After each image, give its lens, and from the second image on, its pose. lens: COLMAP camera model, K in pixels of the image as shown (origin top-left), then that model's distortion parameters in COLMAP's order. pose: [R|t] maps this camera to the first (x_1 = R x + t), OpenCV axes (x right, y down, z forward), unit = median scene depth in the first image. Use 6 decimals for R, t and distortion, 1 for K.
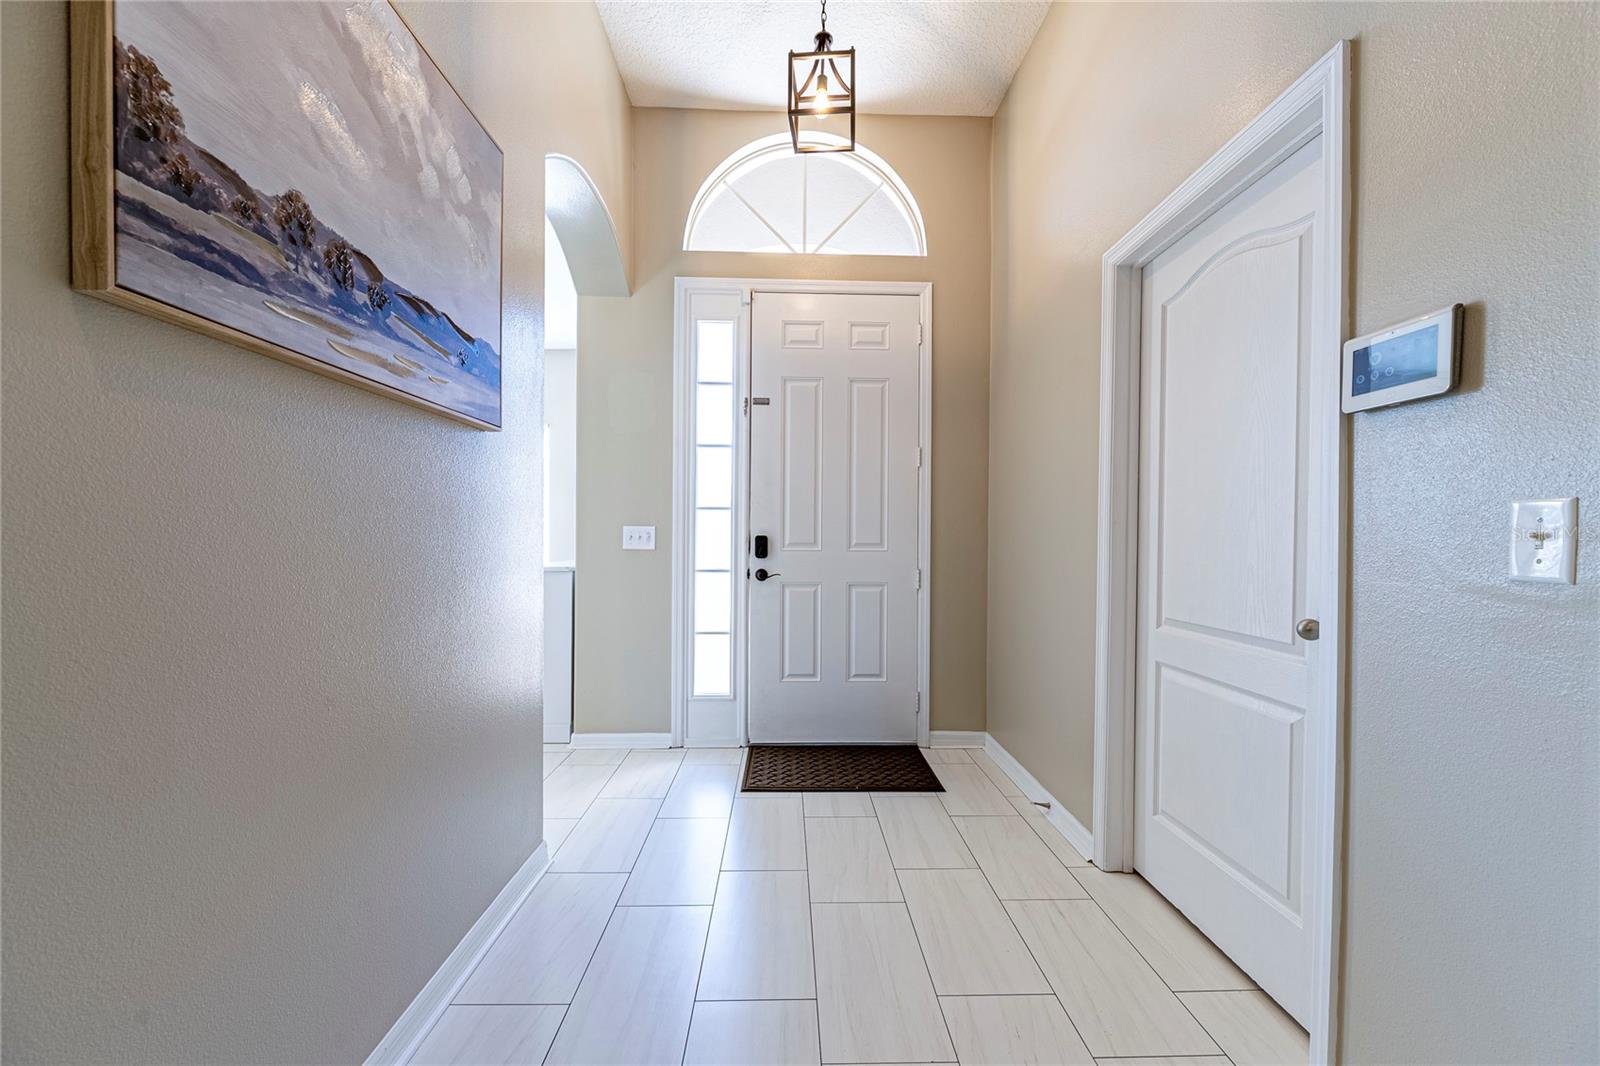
lens RADIAL K [[635.7, 0, 804.5], [0, 635.7, 543.2], [0, 0, 1]] dist [-0.002818, -0.000377]
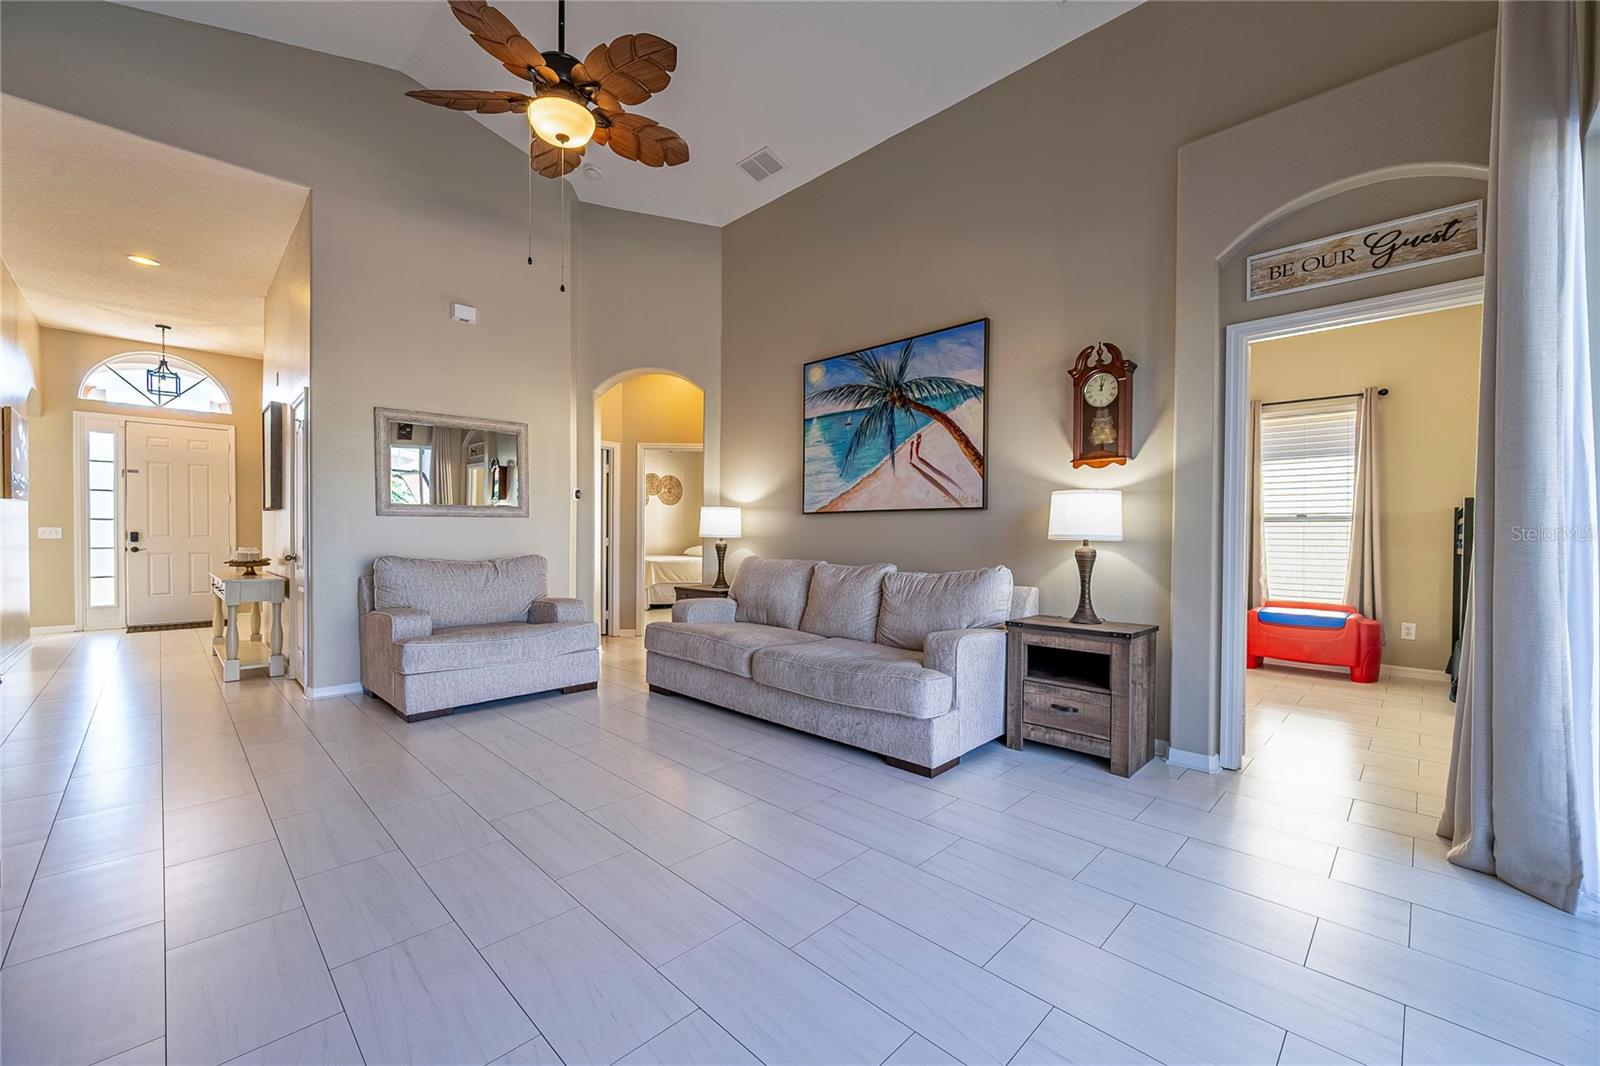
lens RADIAL K [[635.7, 0, 804.5], [0, 635.7, 543.2], [0, 0, 1]] dist [-0.002818, -0.000377]
pose [[0.724567, -0.014149, 0.689059, 0.258005], [0.006951, 0.999888, 0.013223, 0.036246], [-0.689169, -0.004791, 0.724584, -5.517449]]
